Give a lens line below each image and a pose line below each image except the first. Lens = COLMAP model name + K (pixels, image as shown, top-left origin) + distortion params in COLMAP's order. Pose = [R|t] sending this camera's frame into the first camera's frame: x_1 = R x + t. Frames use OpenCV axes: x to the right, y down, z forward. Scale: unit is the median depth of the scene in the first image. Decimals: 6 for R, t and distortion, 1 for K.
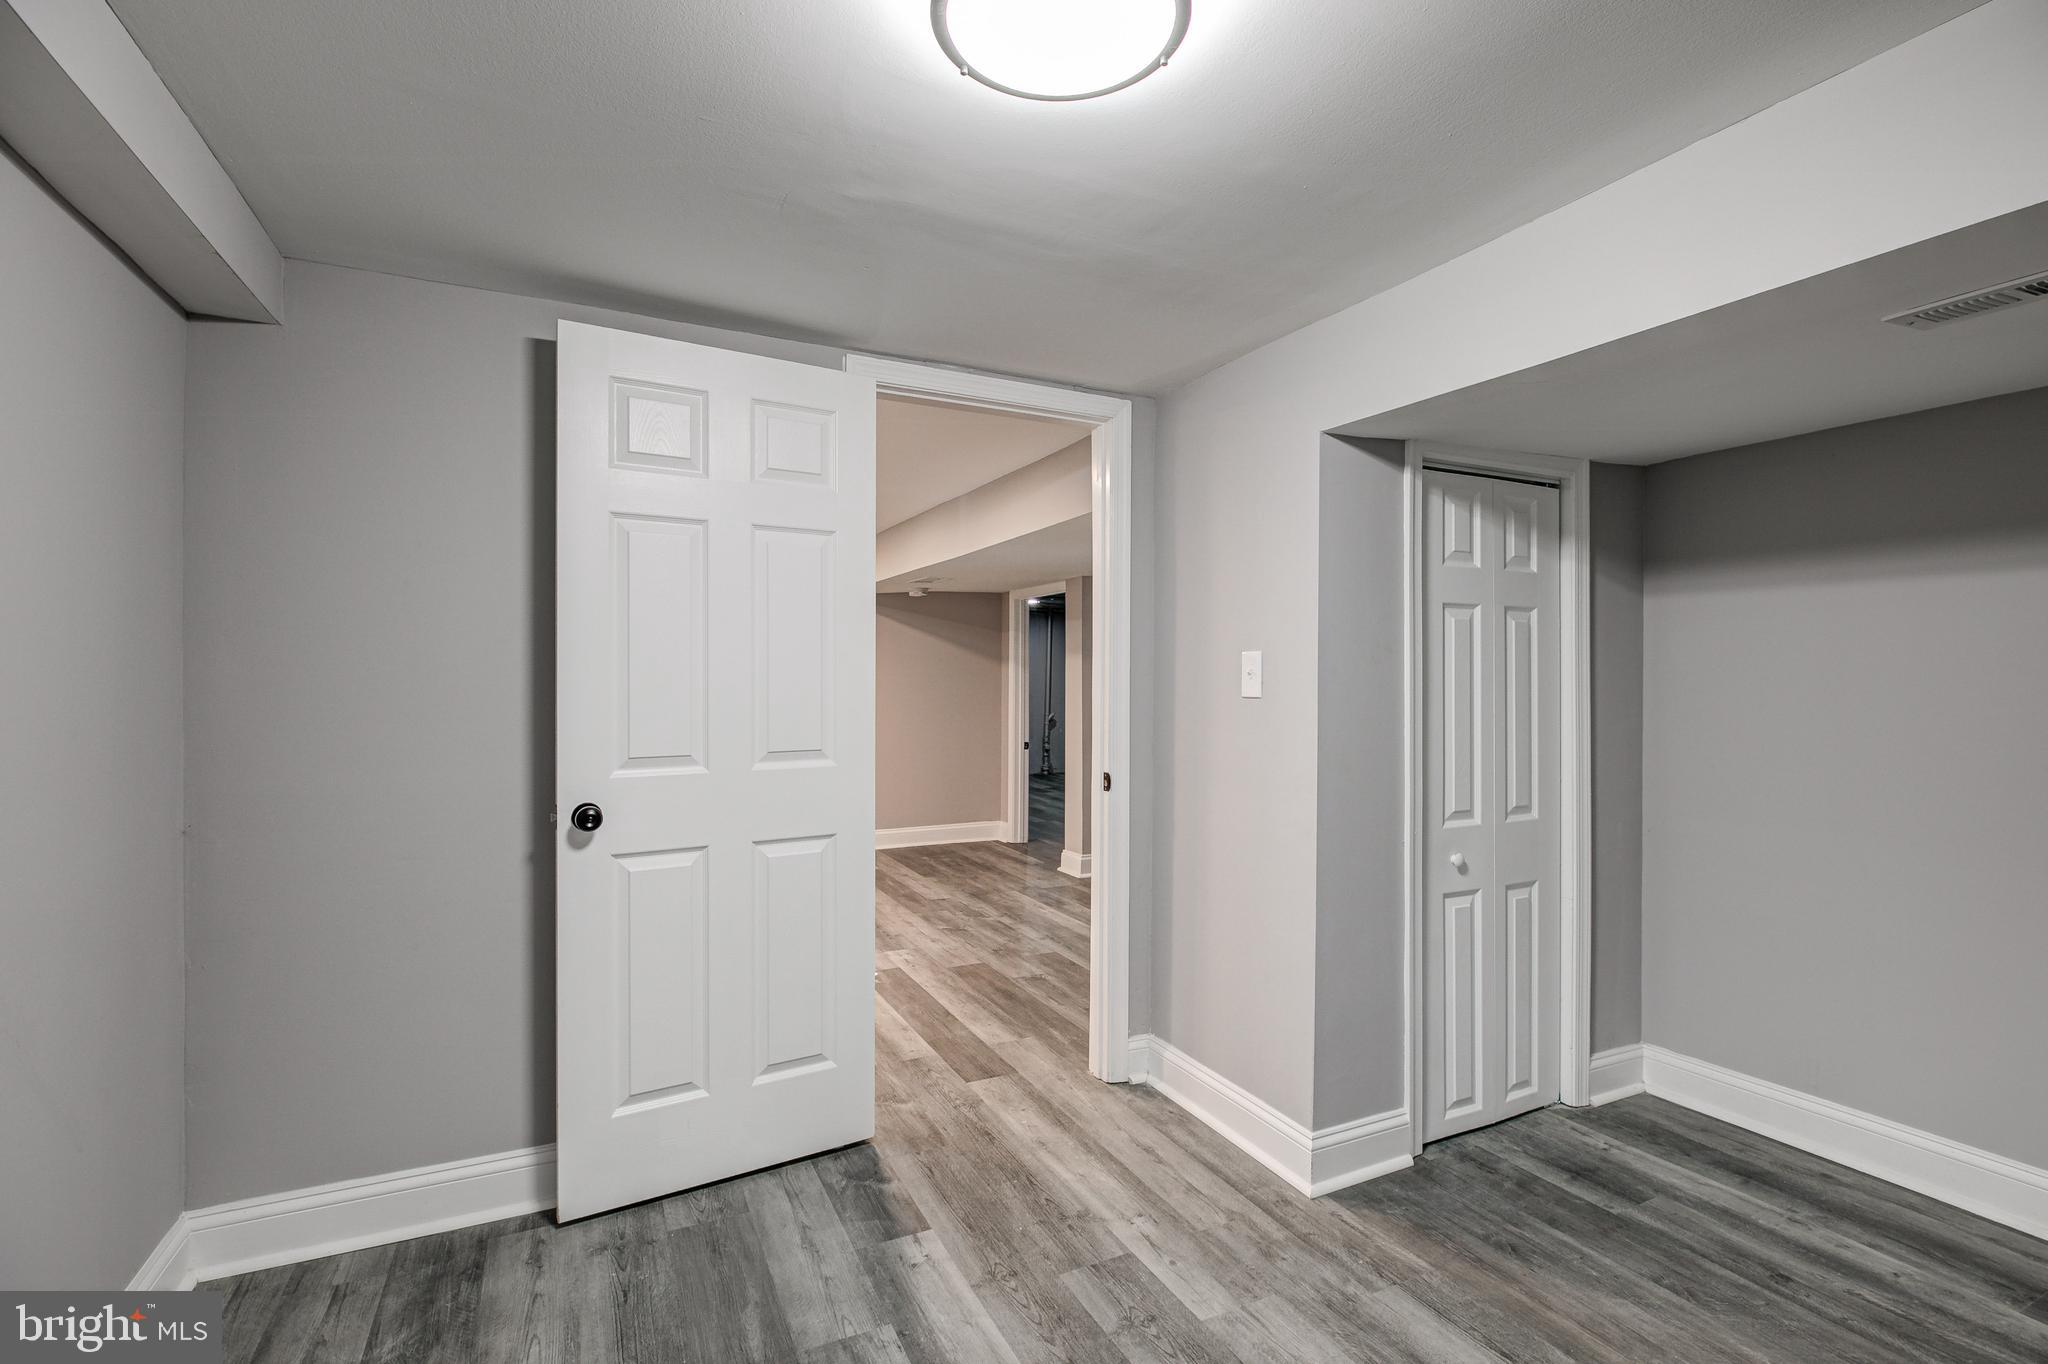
lens RADIAL K [[933.7, 0, 1031.9], [0, 933.7, 675.8], [0, 0, 1]] dist [-0.003498, -0.000789]
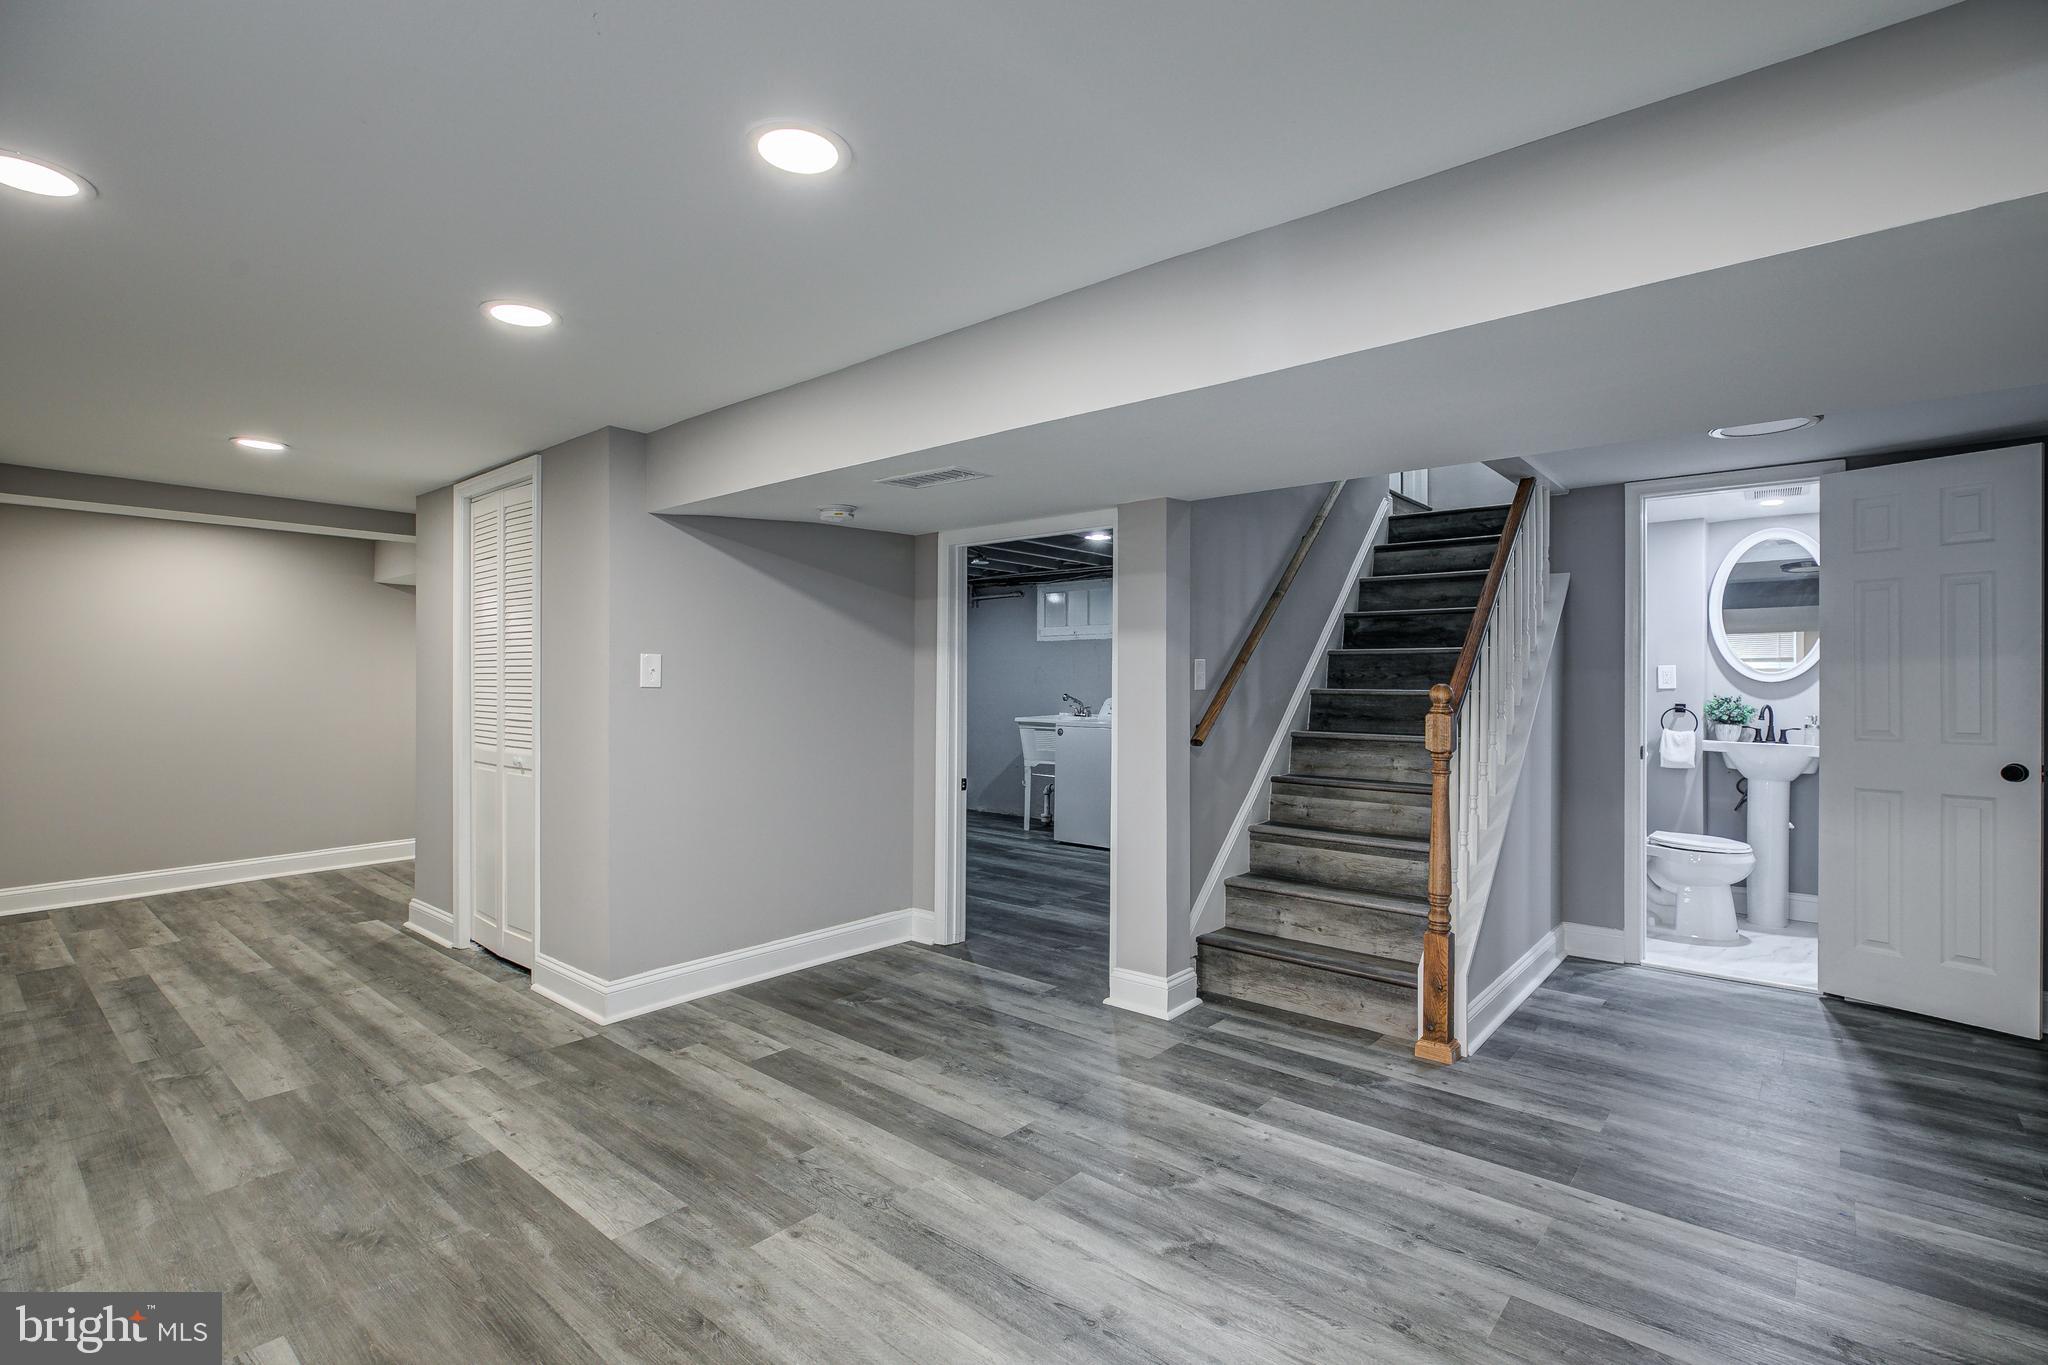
lens RADIAL K [[933.7, 0, 1021.5], [0, 933.7, 681.6], [0, 0, 1]] dist [-0.003498, -0.000789]
pose [[0.915098, -0.009544, 0.403119, -0.300975], [0.004699, 0.999904, 0.013007, -0.000713], [-0.403204, -0.010008, 0.915055, 0.579172]]
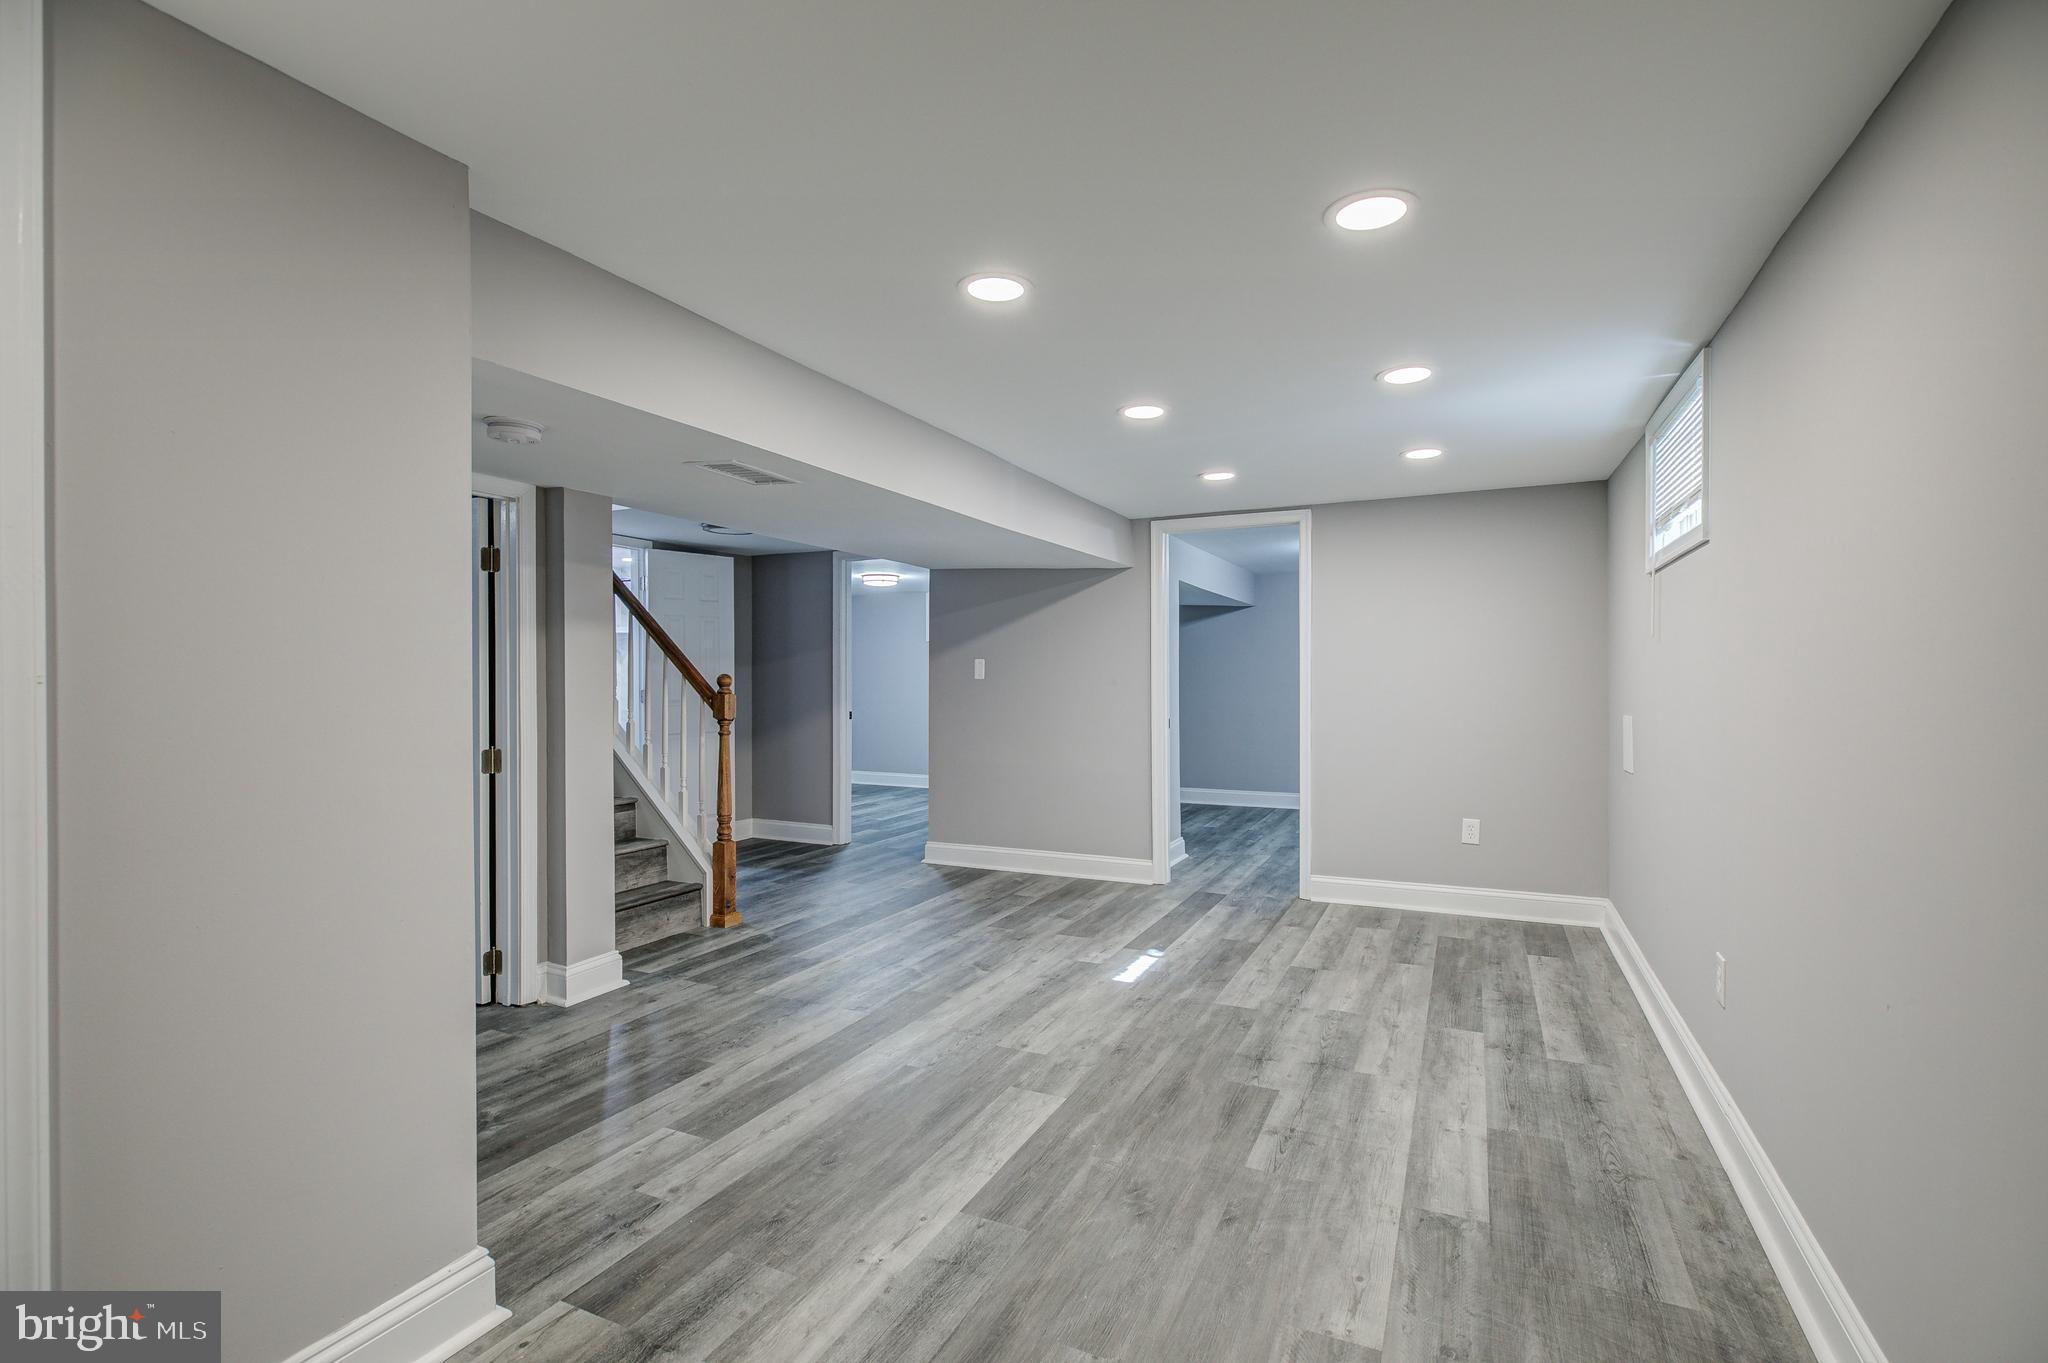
lens RADIAL K [[933.7, 0, 1031.5], [0, 933.7, 680.1], [0, 0, 1]] dist [-0.003498, -0.000789]
pose [[-0.625849, -0.014447, 0.779810, -0.696844], [-0.015376, 0.999863, 0.006184, 0.005964], [-0.779792, -0.008121, -0.625985, 1.361712]]
